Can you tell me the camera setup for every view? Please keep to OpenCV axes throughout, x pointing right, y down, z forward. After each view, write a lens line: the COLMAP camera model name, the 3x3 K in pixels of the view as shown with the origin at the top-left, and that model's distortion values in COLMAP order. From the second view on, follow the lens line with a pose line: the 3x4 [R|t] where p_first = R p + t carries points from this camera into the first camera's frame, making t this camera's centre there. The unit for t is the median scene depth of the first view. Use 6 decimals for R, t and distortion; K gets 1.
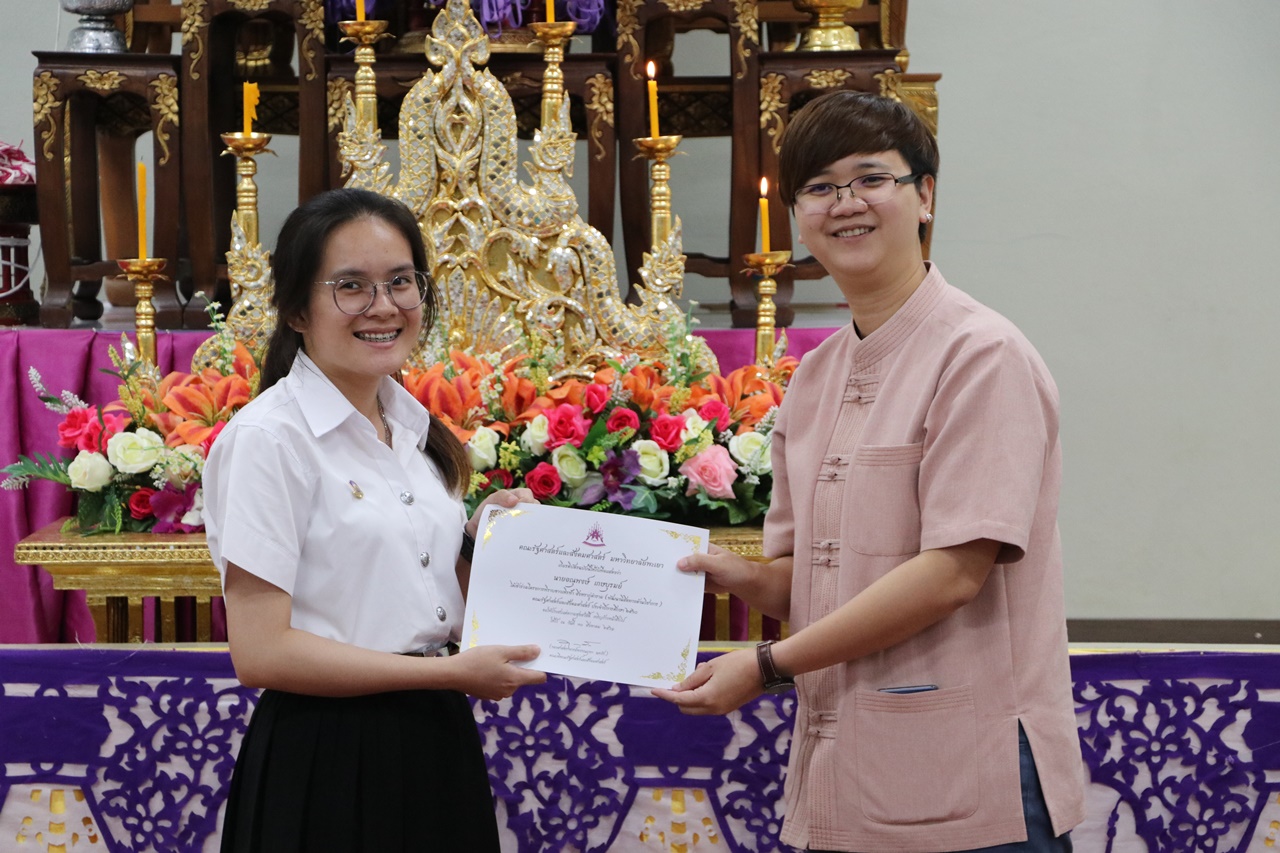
lens RADIAL K [[5078.6, 0, 648.6], [0, 5078.6, 441.3], [0, 0, 1]] dist [0.966710, 3.402193]
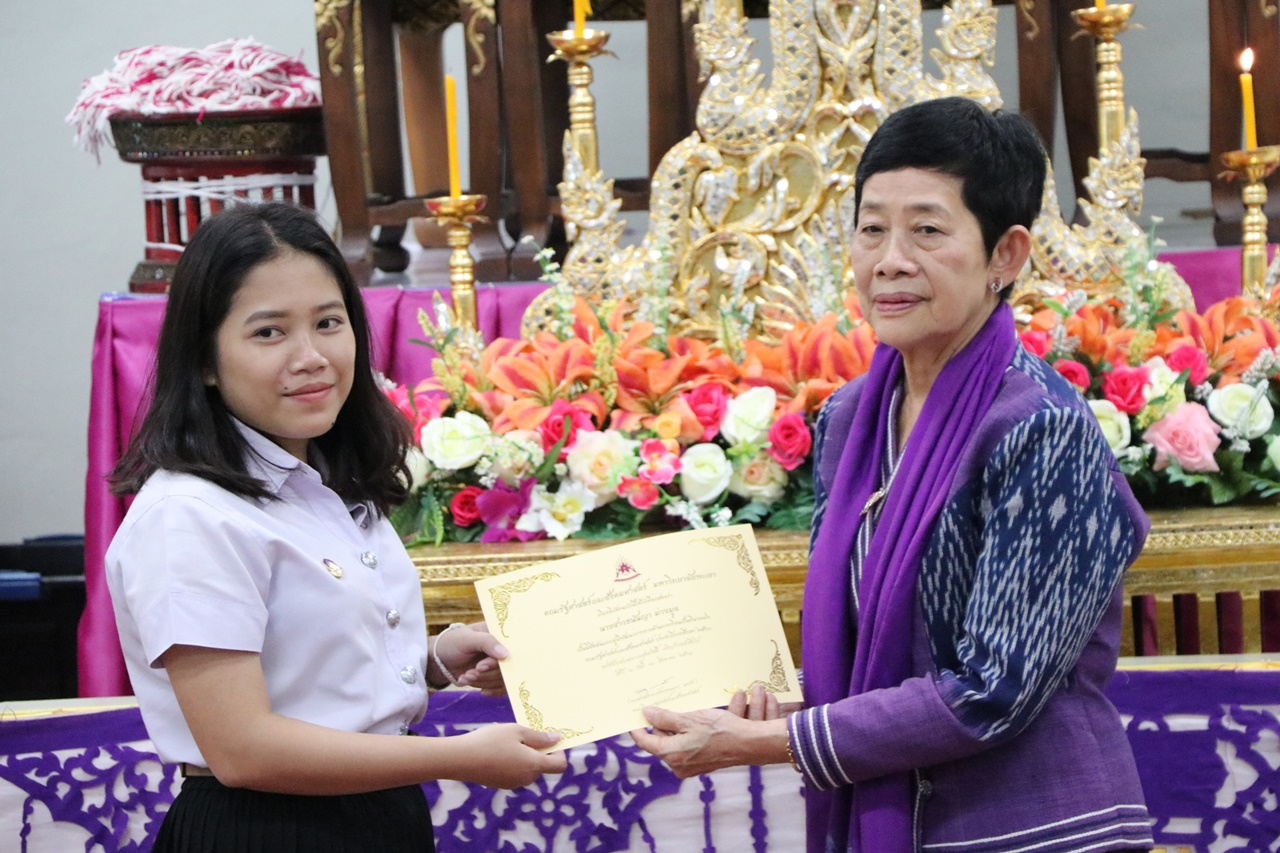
lens RADIAL K [[7401.9, 0, 662.2], [0, 7401.9, 432.4], [0, 0, 1]] dist [2.062830, 8.800766]
pose [[0.996357, -0.040895, -0.074839, 0.017896], [0.041622, 0.999100, 0.008169, -0.007367], [0.074438, -0.011254, 0.997162, -0.144528]]
